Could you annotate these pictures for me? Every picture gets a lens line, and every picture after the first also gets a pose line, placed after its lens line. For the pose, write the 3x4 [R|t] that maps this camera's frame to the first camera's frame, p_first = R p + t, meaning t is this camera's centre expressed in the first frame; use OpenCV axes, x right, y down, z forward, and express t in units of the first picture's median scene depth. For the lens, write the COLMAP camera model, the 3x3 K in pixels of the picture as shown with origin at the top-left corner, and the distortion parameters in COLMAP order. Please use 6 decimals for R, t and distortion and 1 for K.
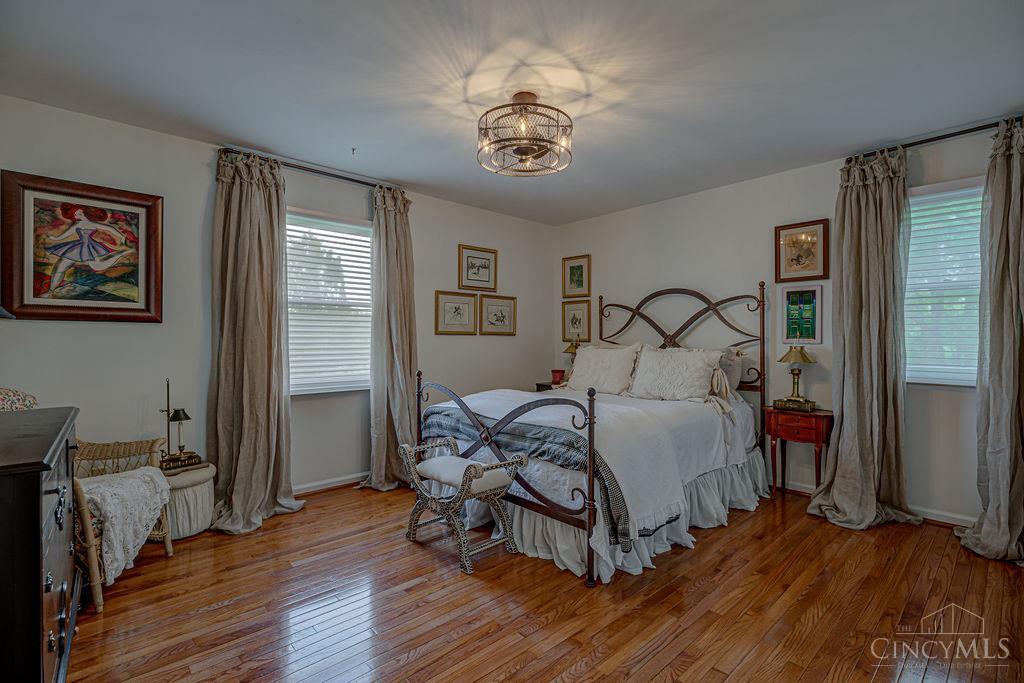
lens RADIAL K [[470.5, 0, 510.9], [0, 470.5, 338.4], [0, 0, 1]] dist [-0.003583, 0.000355]
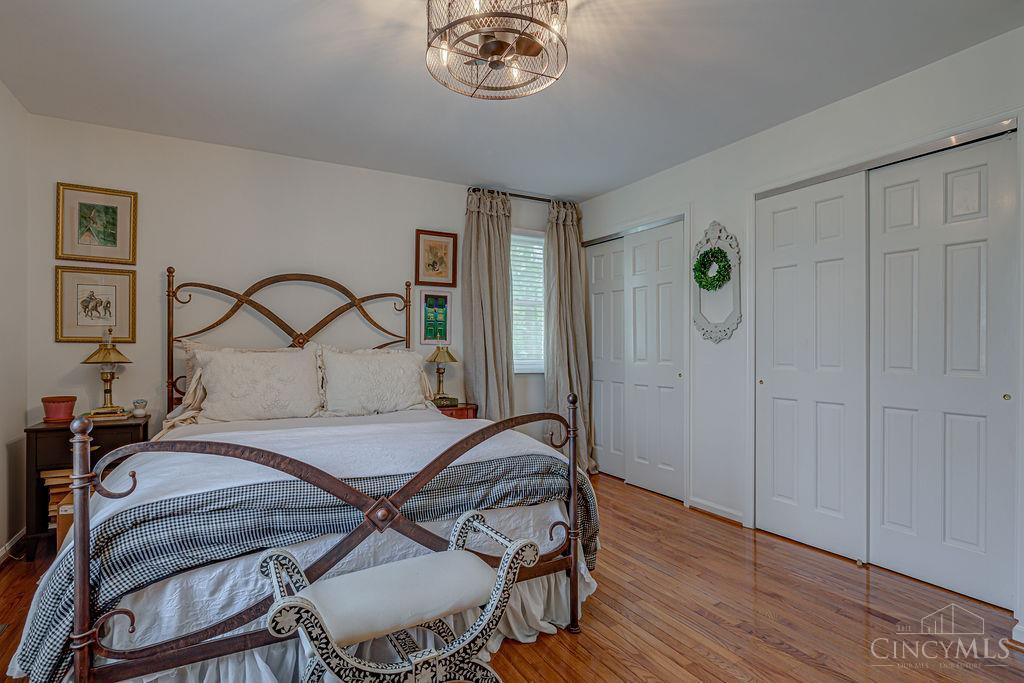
lens RADIAL K [[500.9, 0, 506.1], [0, 500.9, 344.7], [0, 0, 1]] dist [-0.000689, 0.000105]
pose [[0.248342, 0.001592, 0.968671, -0.440123], [-0.003611, 0.999993, -0.000718, 0.011983], [-0.968666, -0.003320, 0.248346, 0.548796]]
